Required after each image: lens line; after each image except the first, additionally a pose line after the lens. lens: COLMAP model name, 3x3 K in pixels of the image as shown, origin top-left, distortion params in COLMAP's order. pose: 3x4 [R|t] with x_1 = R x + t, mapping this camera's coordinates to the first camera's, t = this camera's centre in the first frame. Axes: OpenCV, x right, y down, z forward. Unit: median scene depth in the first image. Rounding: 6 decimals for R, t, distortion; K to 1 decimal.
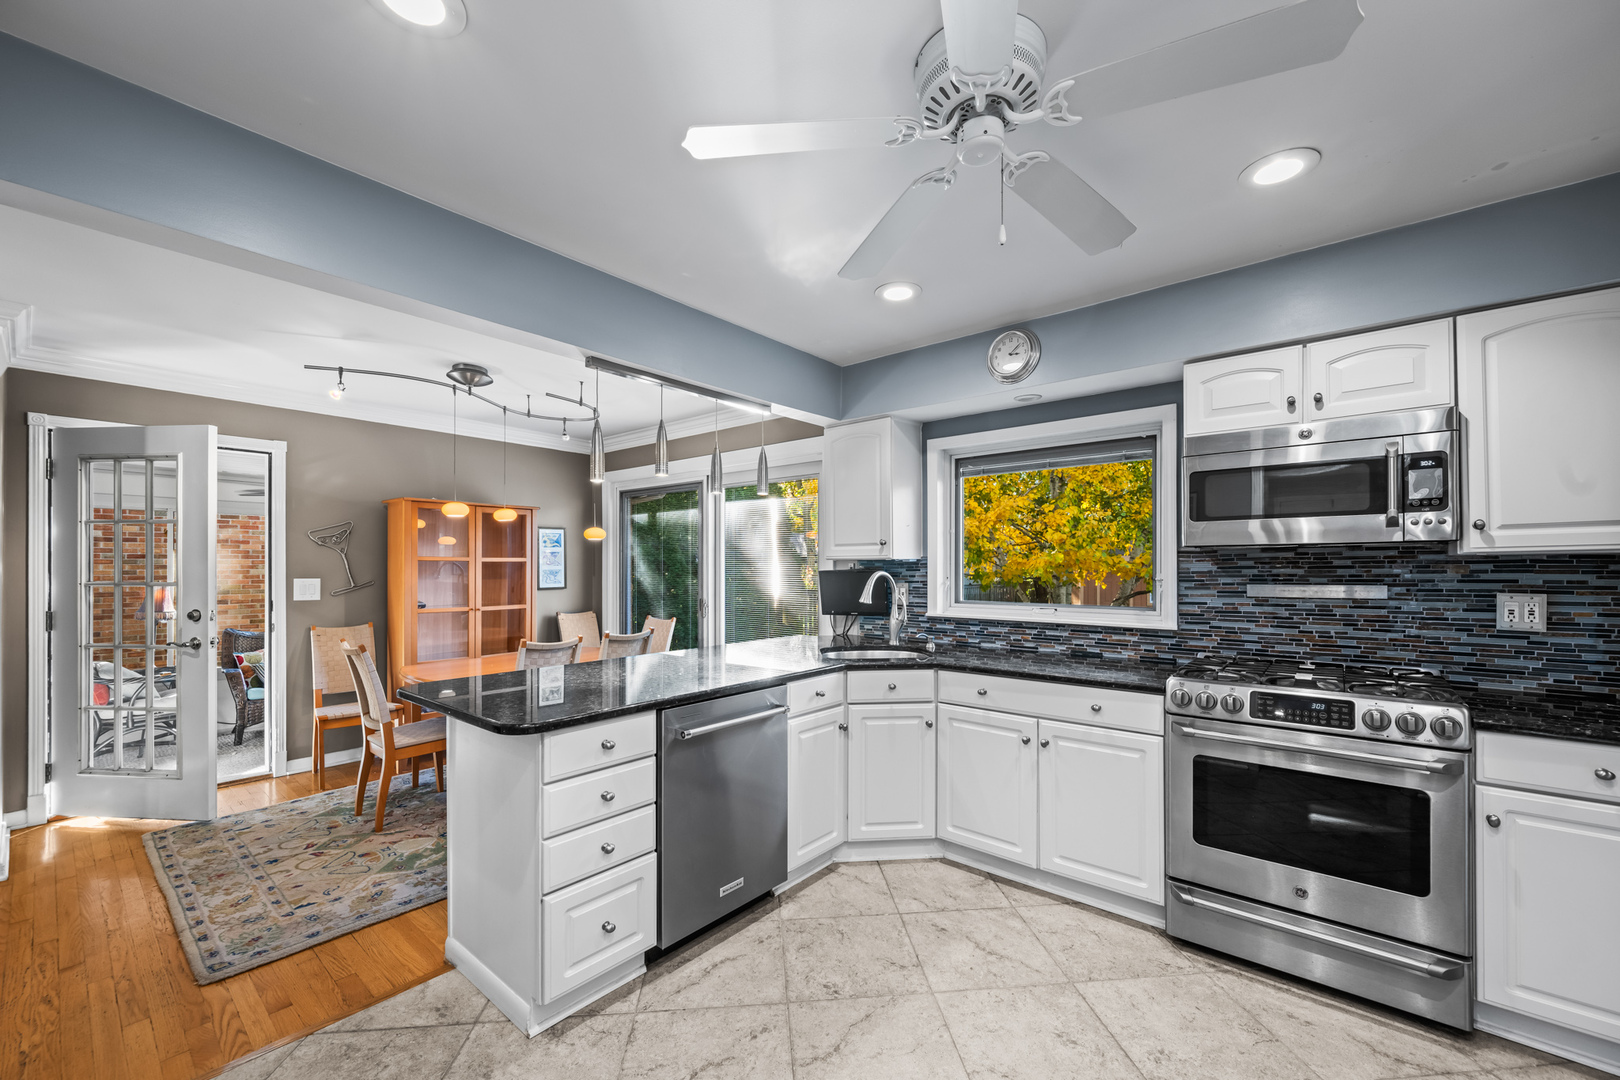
lens RADIAL K [[637.5, 0, 824.3], [0, 637.5, 566.8], [0, 0, 1]] dist [-0.009816, 0.000003]
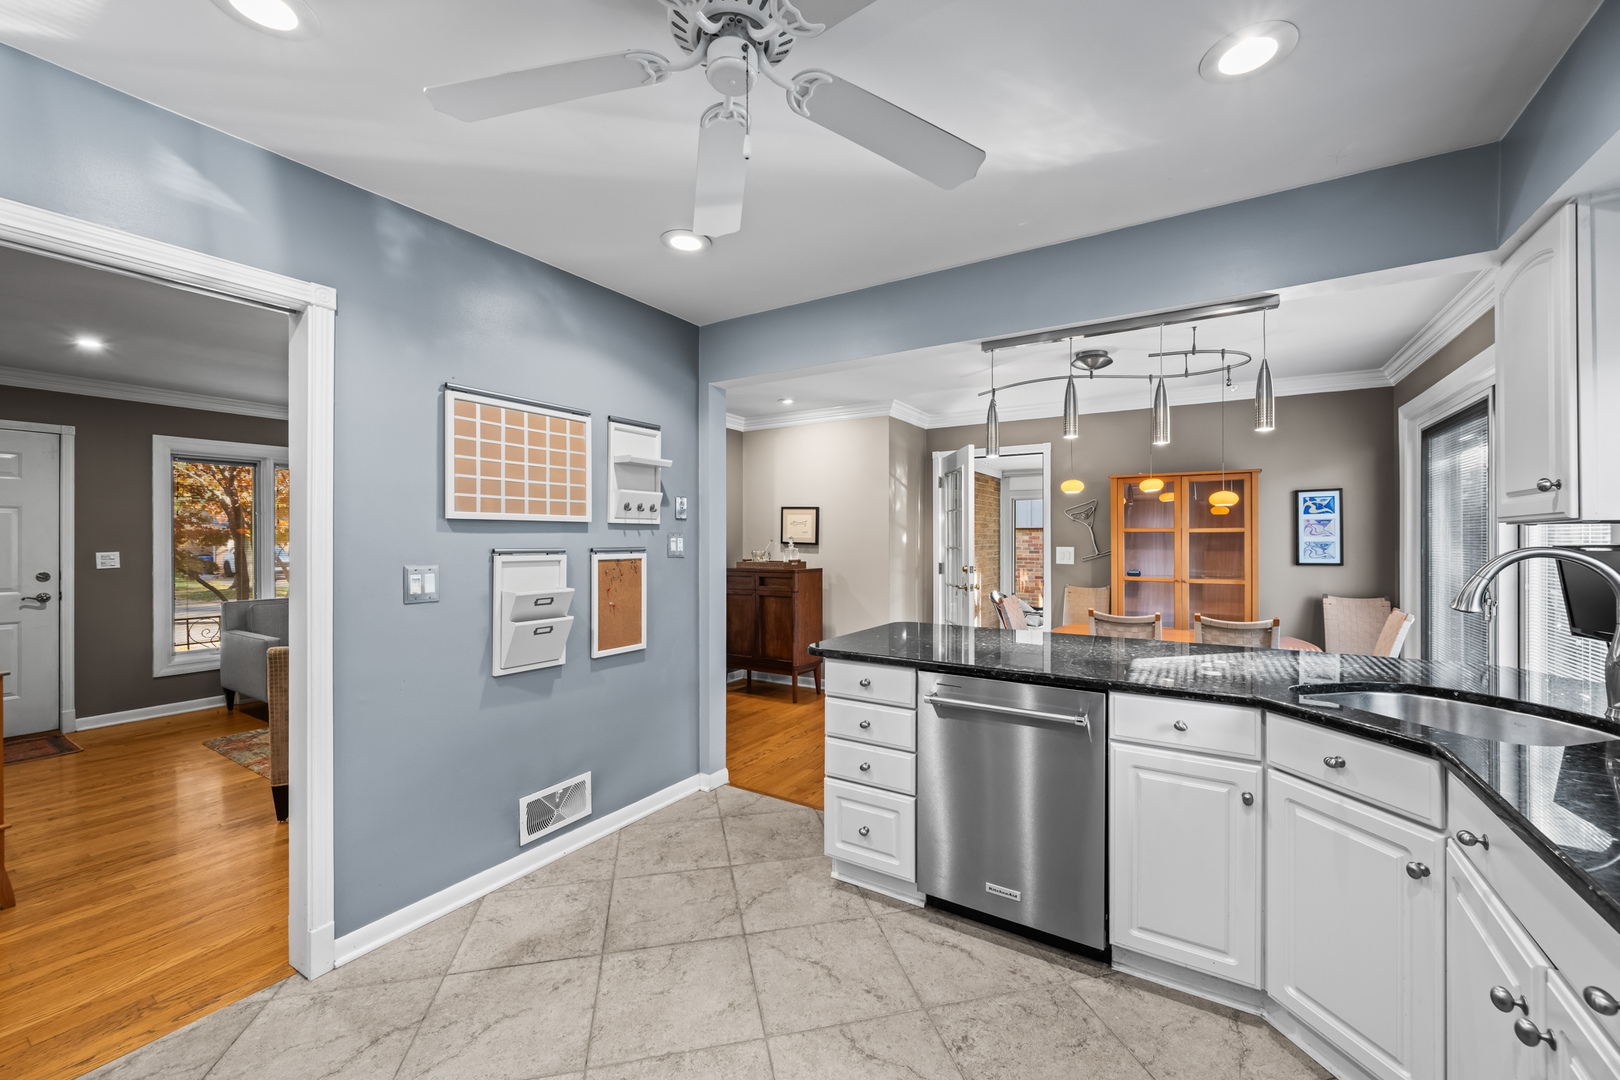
lens RADIAL K [[637.5, 0, 807.8], [0, 637.5, 543.2], [0, 0, 1]] dist [-0.009816, 0.000003]
pose [[0.115017, 0.010187, -0.993311, 0.650707], [-0.000657, 0.999948, 0.010179, -0.002335], [0.993363, -0.000518, 0.115018, 0.563613]]
